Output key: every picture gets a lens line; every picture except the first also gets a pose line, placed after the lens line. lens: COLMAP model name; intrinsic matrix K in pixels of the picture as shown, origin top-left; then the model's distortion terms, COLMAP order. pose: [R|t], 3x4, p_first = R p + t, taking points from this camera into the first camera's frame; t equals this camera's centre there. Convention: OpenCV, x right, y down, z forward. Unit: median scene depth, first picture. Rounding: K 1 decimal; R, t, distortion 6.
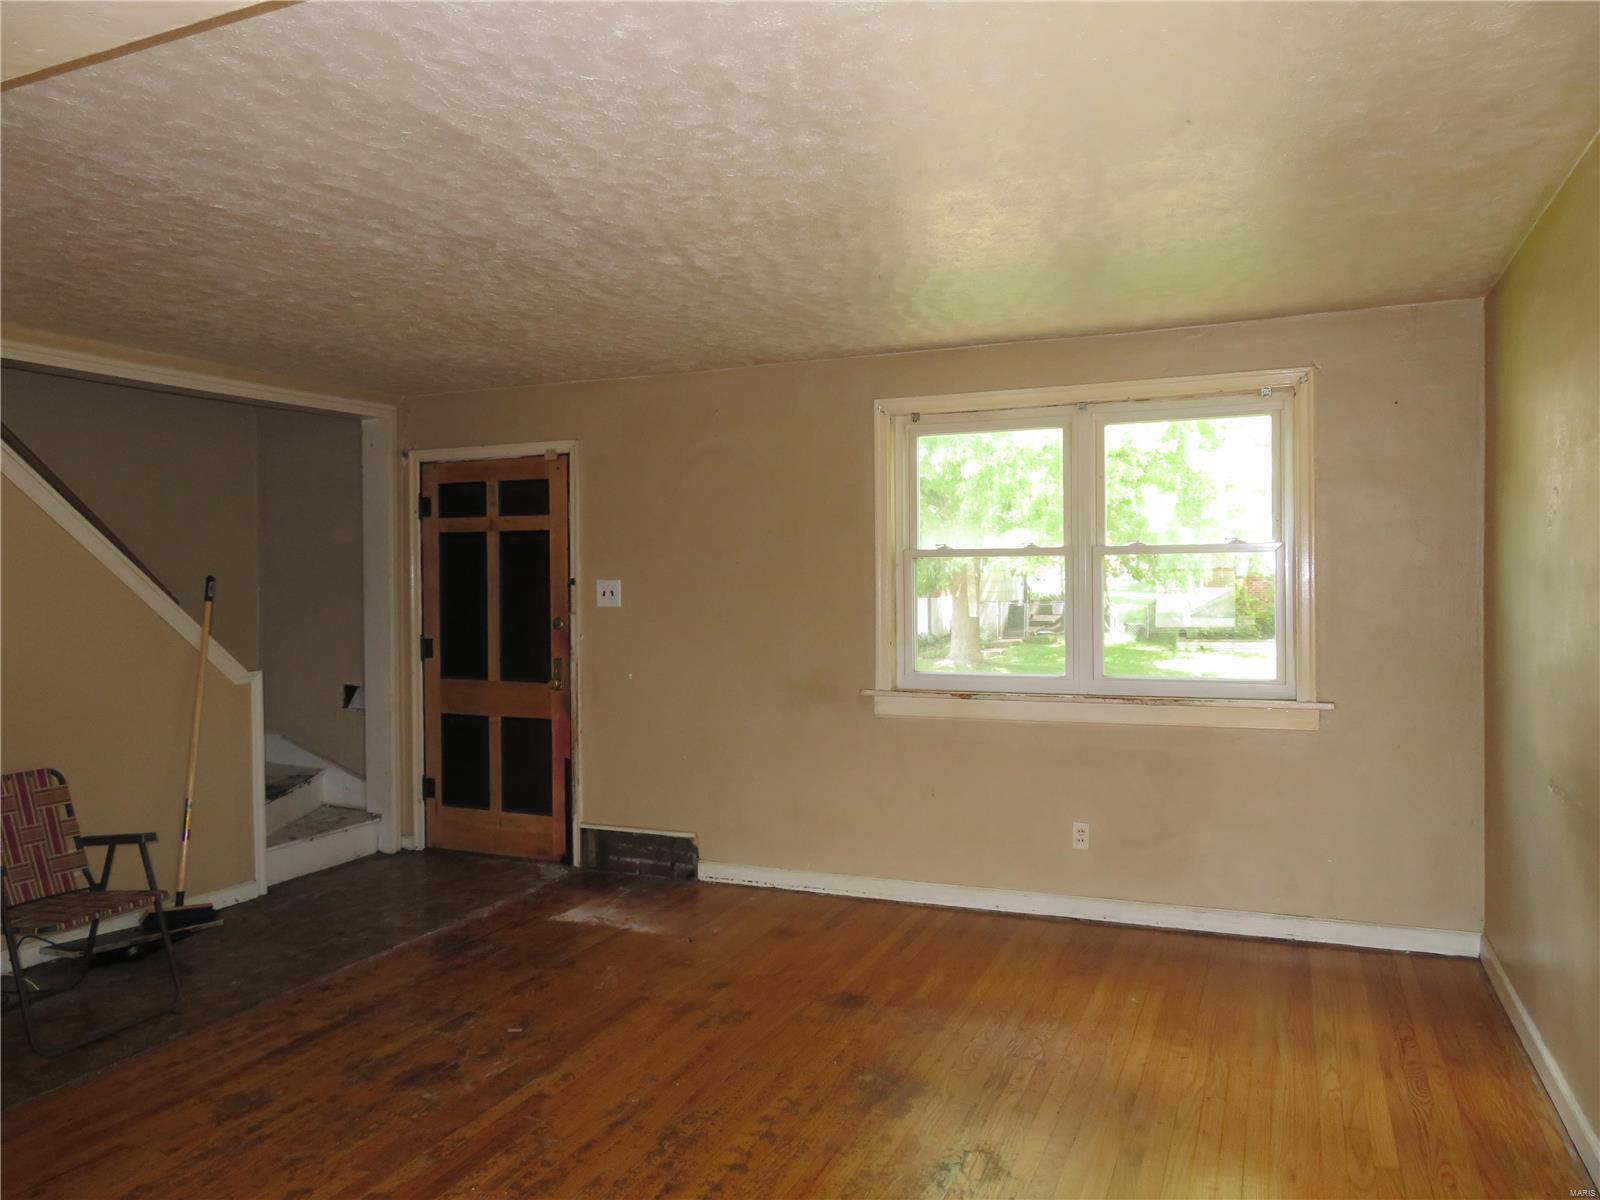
lens RADIAL K [[1133.2, 0, 798.2], [0, 1133.2, 602.2], [0, 0, 1]] dist [-0.019471, 0.011805]
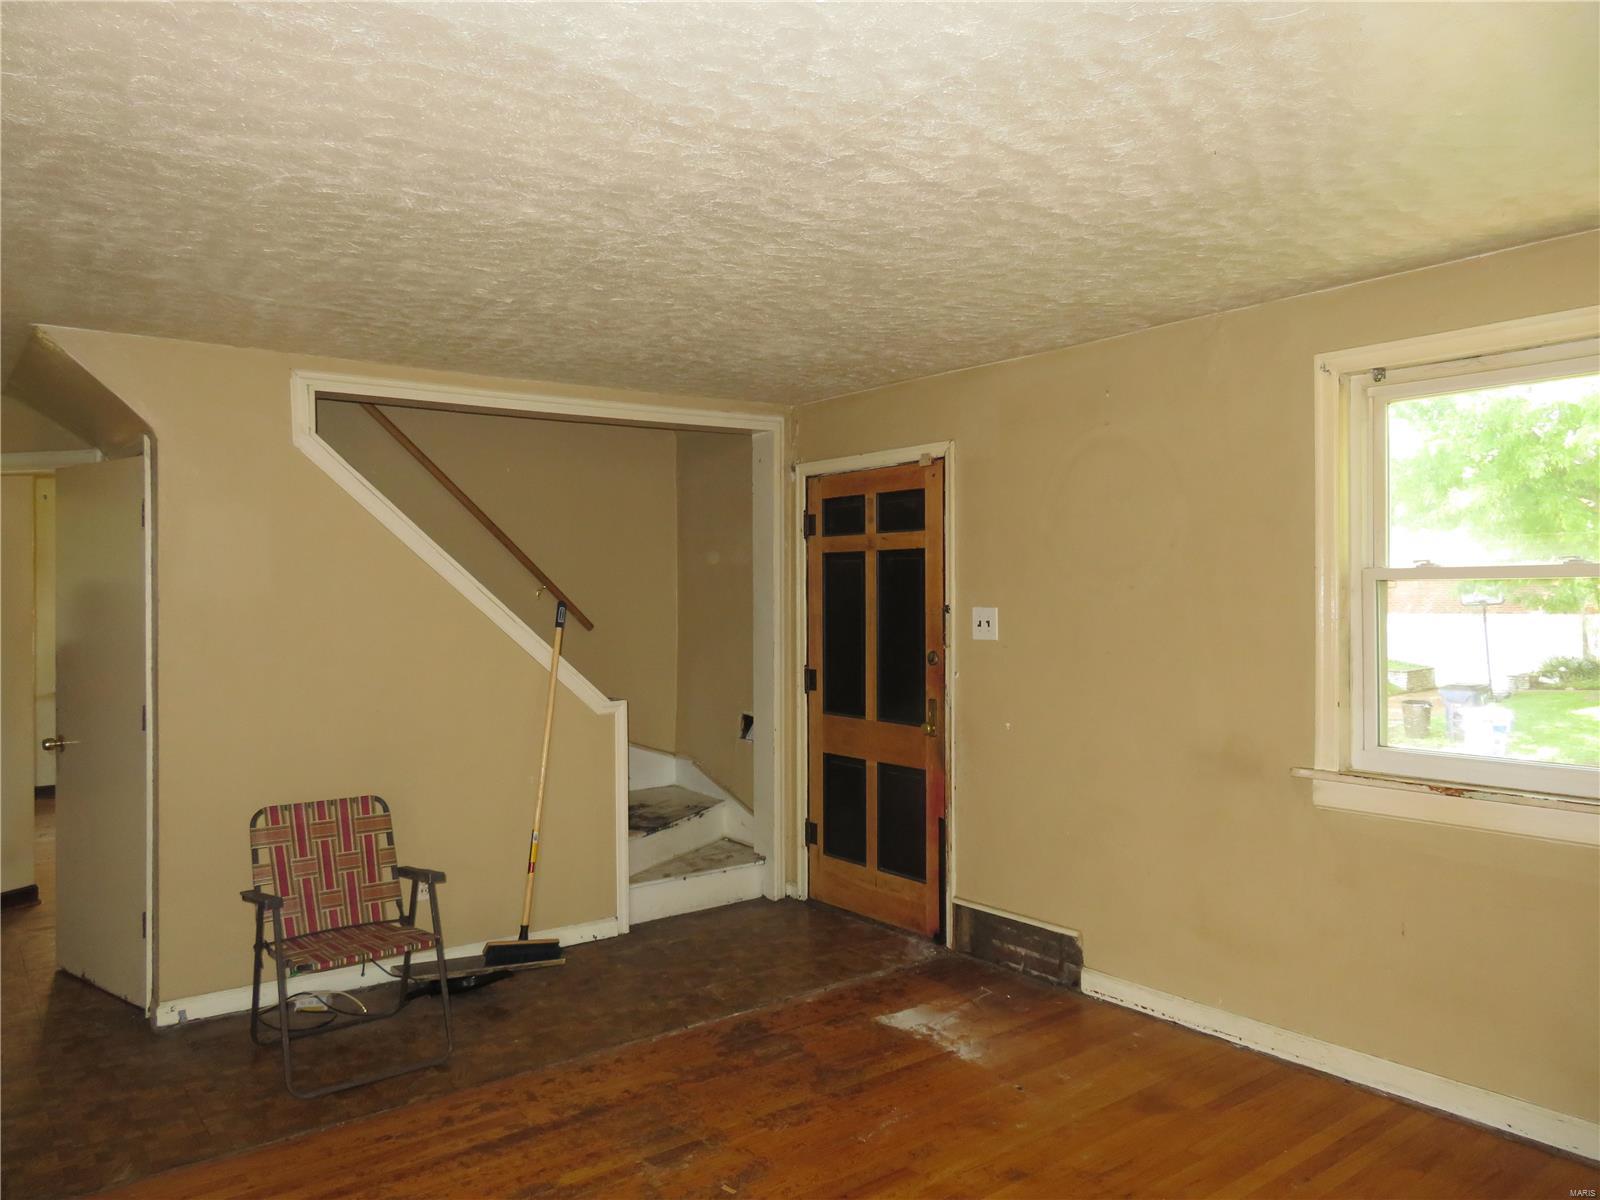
lens RADIAL K [[1133.2, 0, 800.2], [0, 1133.2, 597.8], [0, 0, 1]] dist [-0.019471, 0.011805]
pose [[0.873733, 0.002903, -0.486397, 0.131142], [-0.009768, 0.999885, -0.011577, -0.017632], [0.486308, 0.014867, 0.873661, 0.239206]]
